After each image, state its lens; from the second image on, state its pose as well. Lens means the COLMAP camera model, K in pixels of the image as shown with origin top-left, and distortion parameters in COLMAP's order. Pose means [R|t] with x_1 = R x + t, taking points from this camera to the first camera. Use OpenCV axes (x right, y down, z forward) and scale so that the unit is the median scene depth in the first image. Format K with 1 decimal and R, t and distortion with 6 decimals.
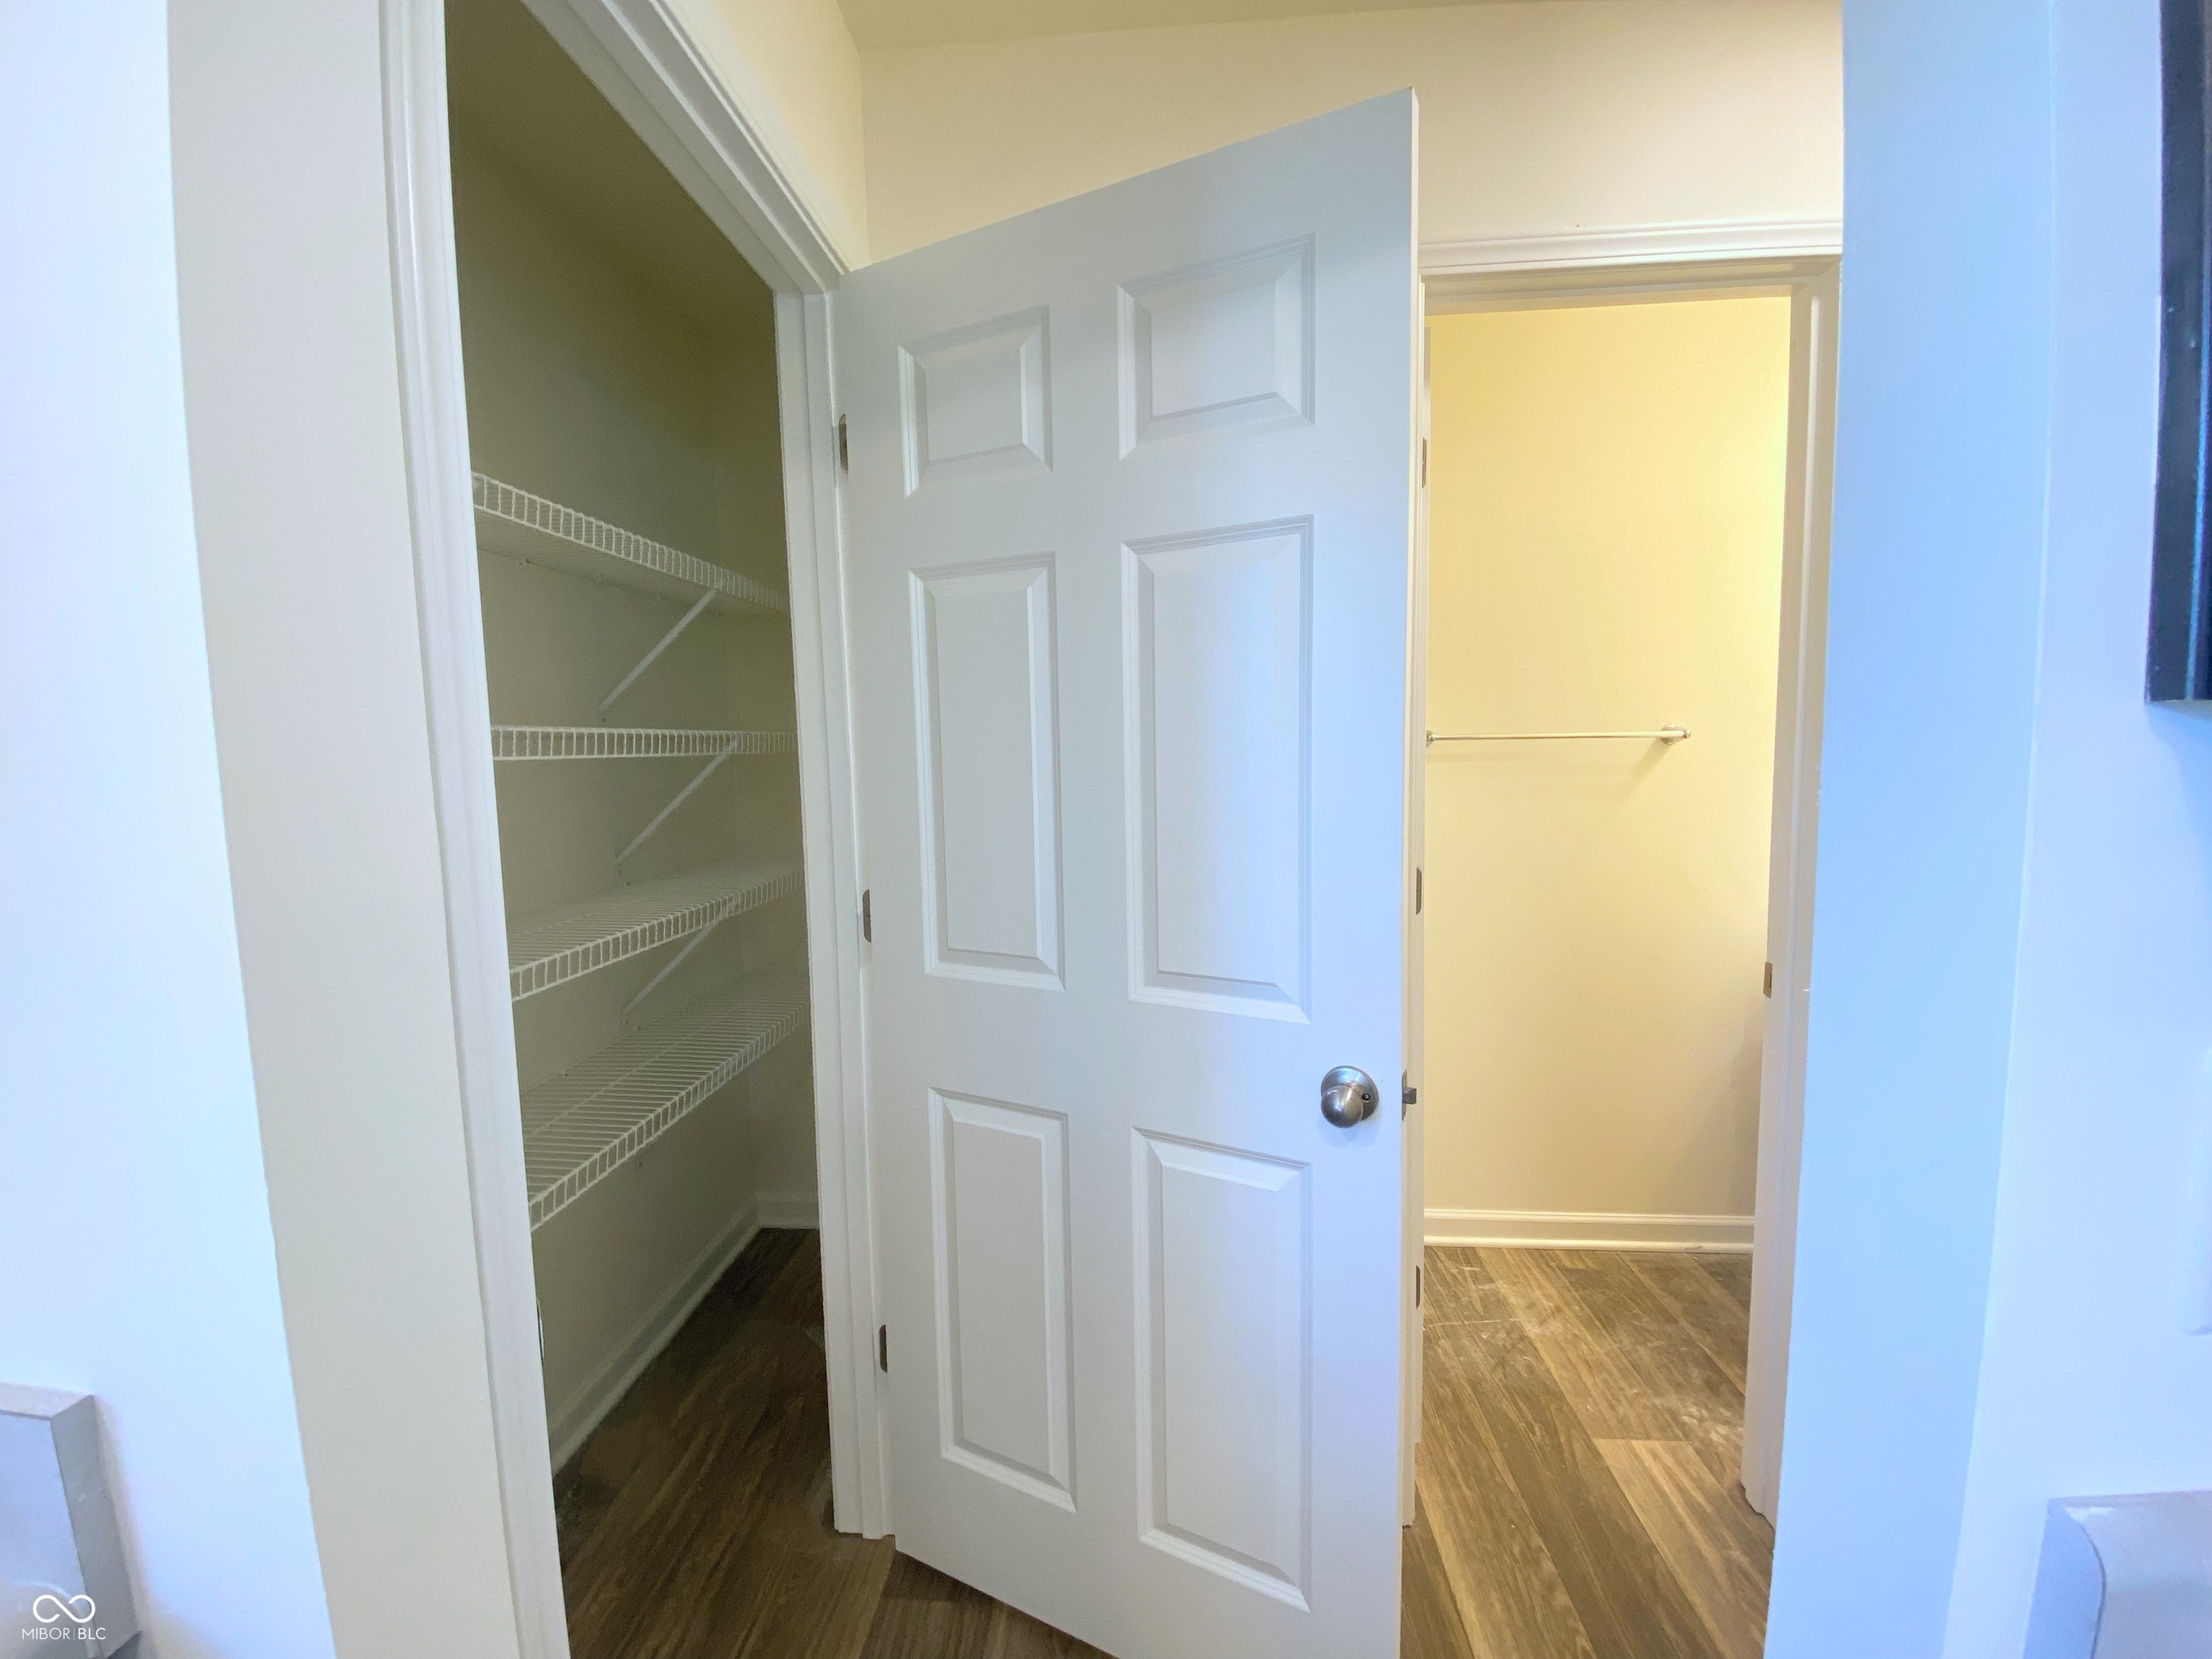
lens RADIAL K [[889.6, 0, 1106.0], [0, 889.6, 829.5], [0, 0, 1]] dist [0.020067, -0.025501]
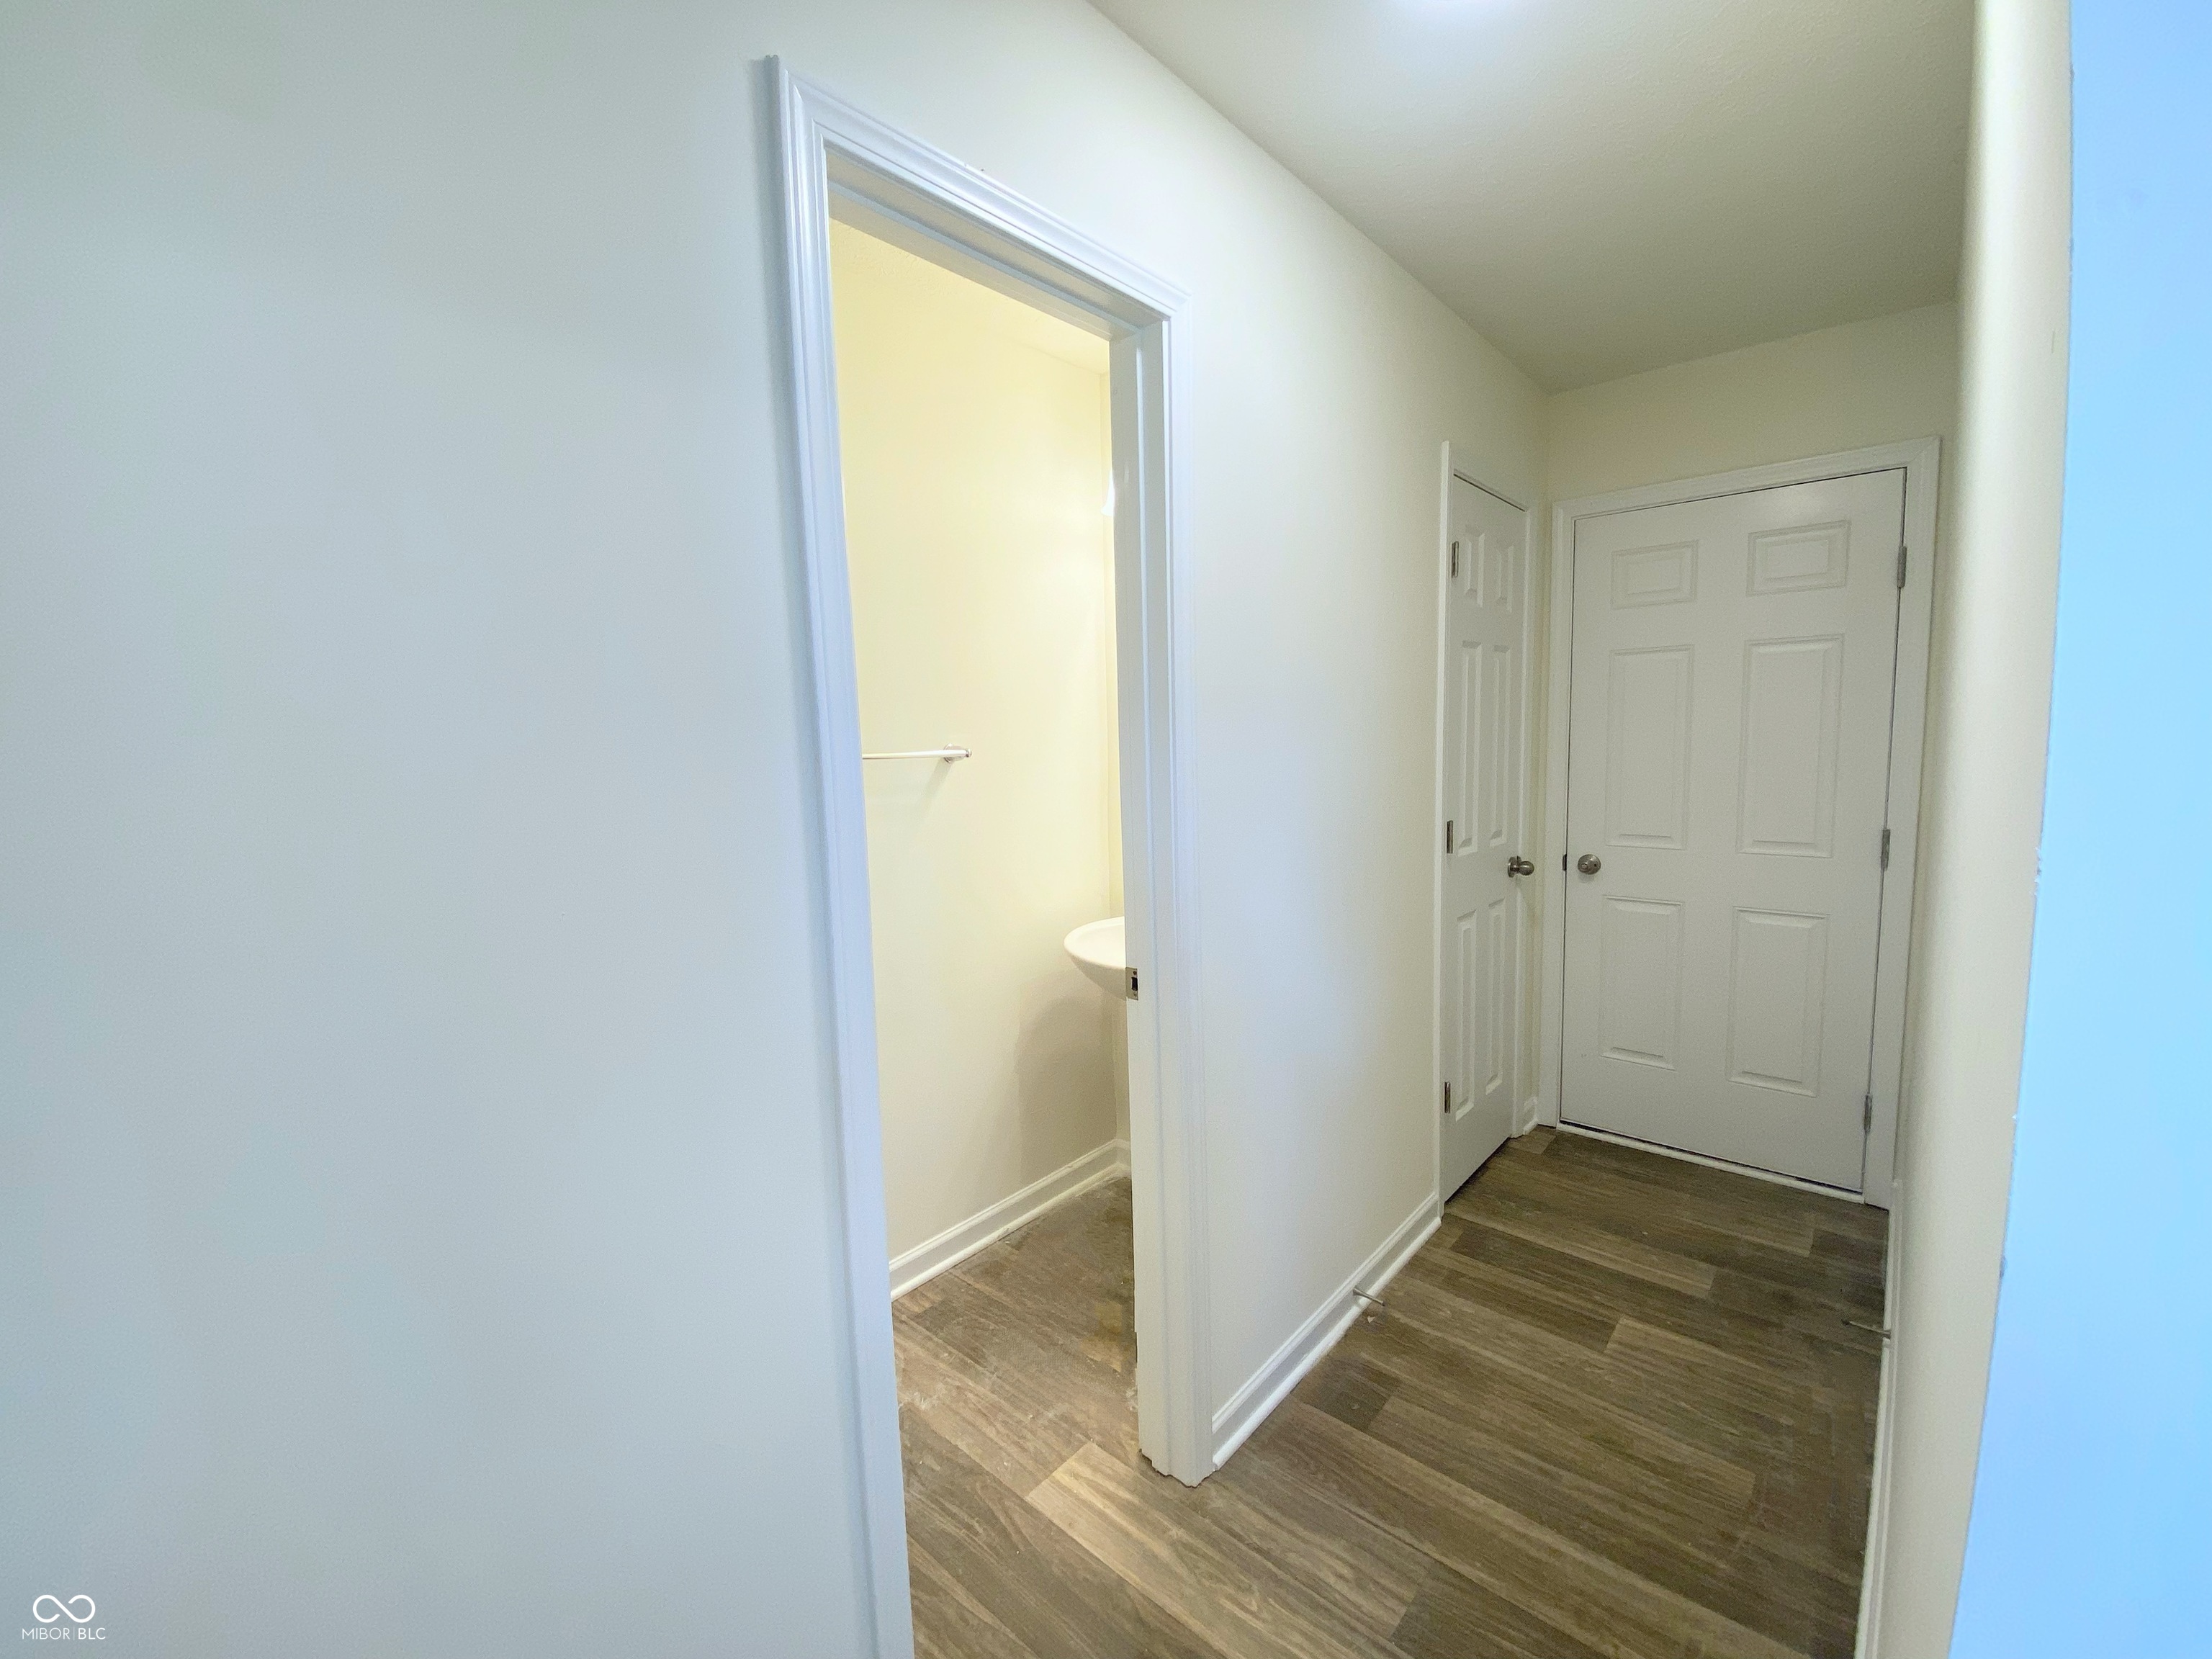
lens RADIAL K [[899.6, 0, 1101.9], [0, 899.6, 823.1], [0, 0, 1]] dist [-0.000176, -0.011624]
pose [[0.618561, -0.085572, 0.781063, -0.088138], [0.097550, 0.994725, 0.031726, -0.055122], [-0.779658, 0.056568, 0.623645, 0.295609]]
